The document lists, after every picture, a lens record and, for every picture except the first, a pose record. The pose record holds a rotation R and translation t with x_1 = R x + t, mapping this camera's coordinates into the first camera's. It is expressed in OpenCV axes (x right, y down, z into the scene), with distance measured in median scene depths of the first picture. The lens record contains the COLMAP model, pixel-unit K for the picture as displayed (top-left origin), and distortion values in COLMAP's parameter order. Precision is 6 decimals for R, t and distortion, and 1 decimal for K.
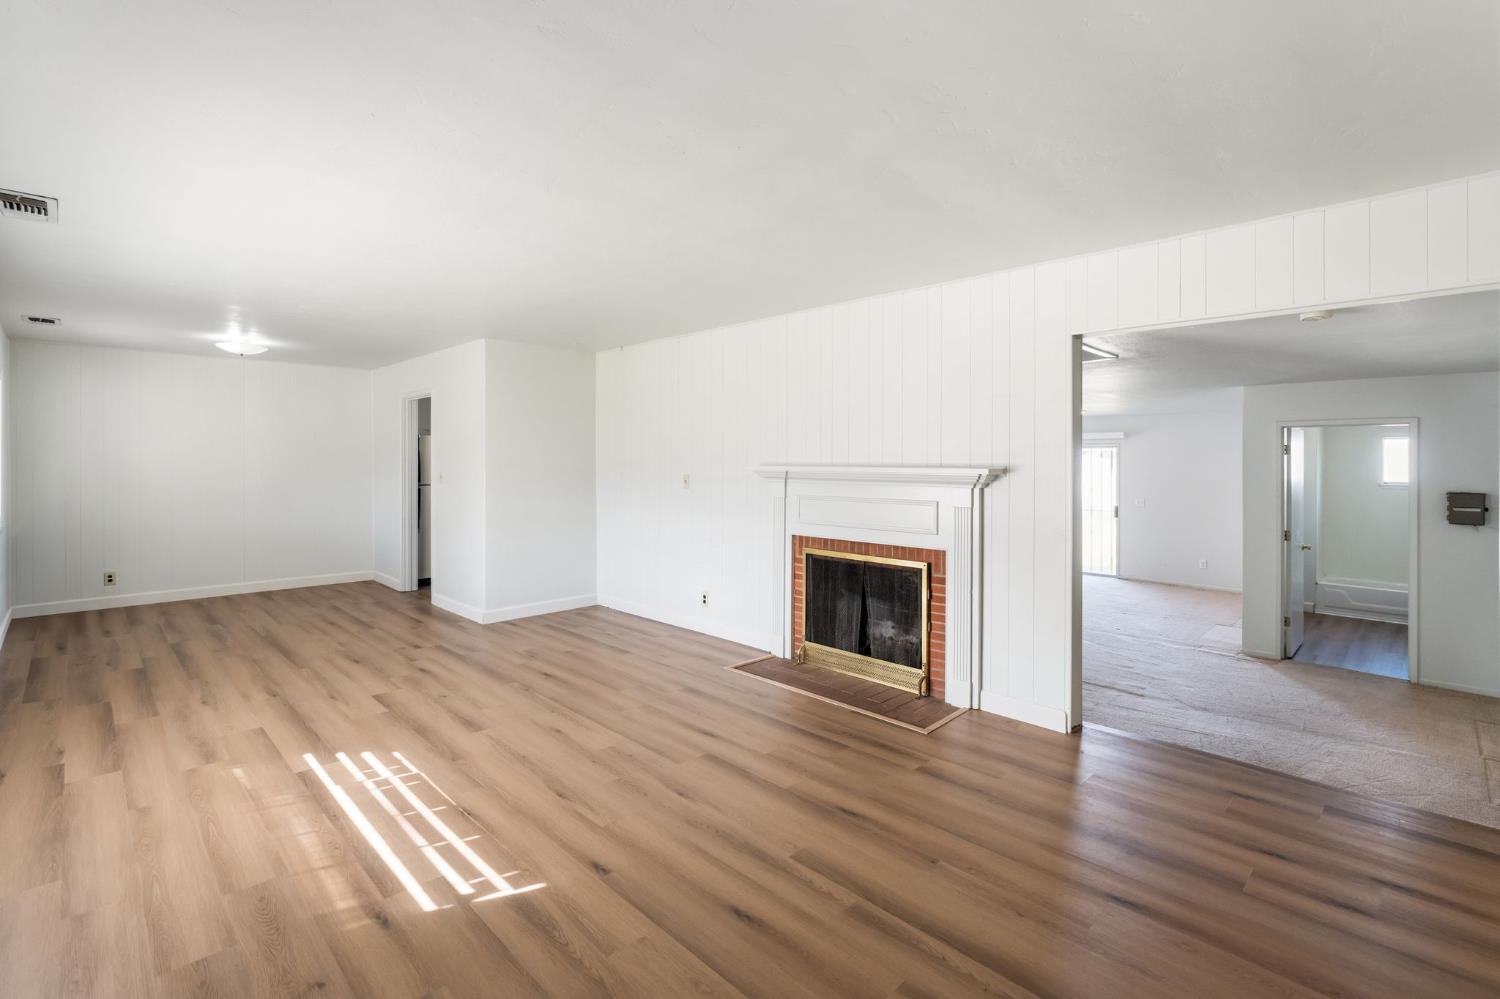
lens RADIAL K [[692.6, 0, 750.5], [0, 692.6, 464.4], [0, 0, 1]] dist [-0.002743, 0.000675]
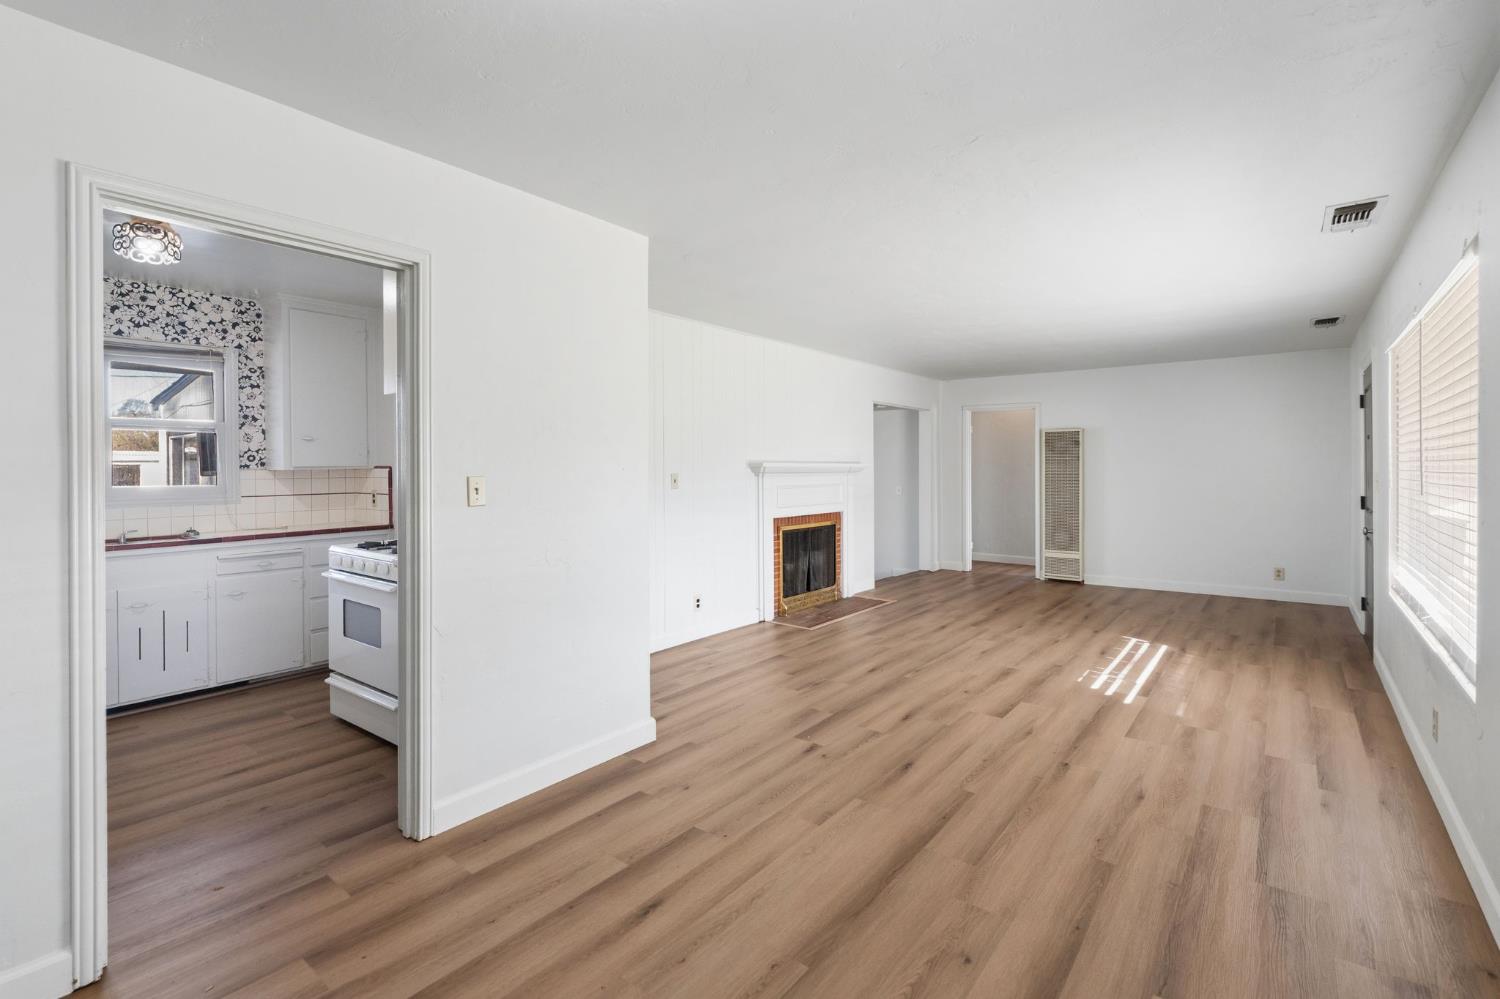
lens RADIAL K [[692.6, 0, 750.5], [0, 692.6, 464.4], [0, 0, 1]] dist [-0.002743, 0.000675]
pose [[-0.137491, 0.001873, 0.990501, -1.622588], [0.006503, 0.999978, -0.000989, 0.008663], [-0.990482, 0.006306, -0.137500, 1.687307]]
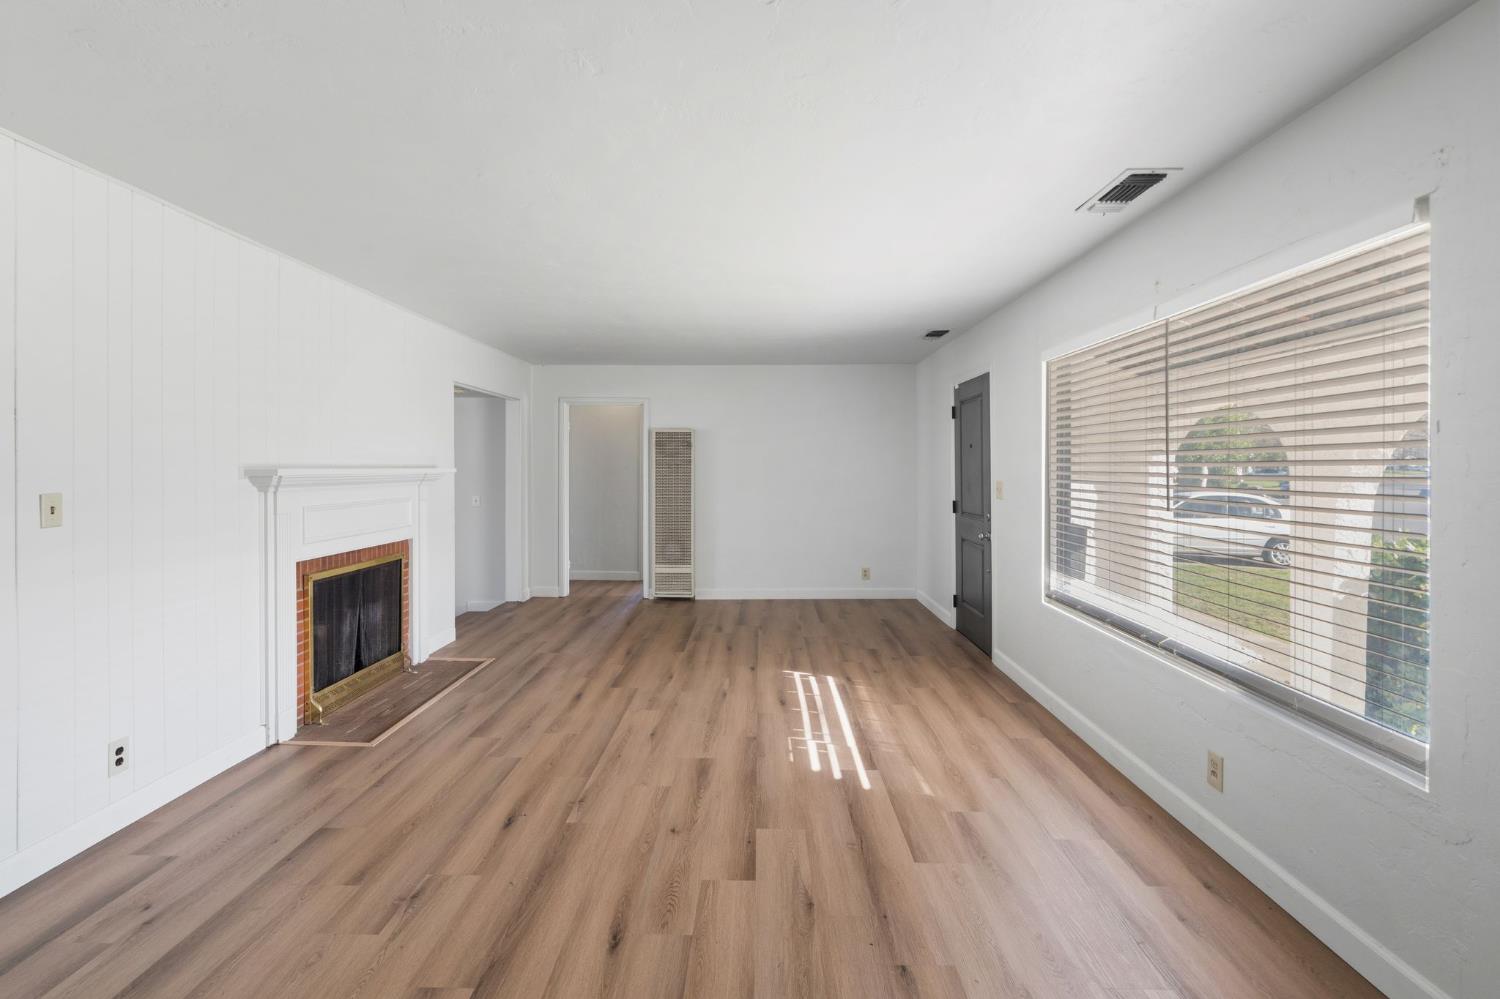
lens RADIAL K [[692.6, 0, 750.5], [0, 692.6, 464.4], [0, 0, 1]] dist [-0.002743, 0.000675]
pose [[-0.704106, -0.000671, 0.710094, -1.105118], [0.000913, 0.999998, 0.001850, -0.003569], [-0.710094, 0.001951, -0.704104, 1.635023]]
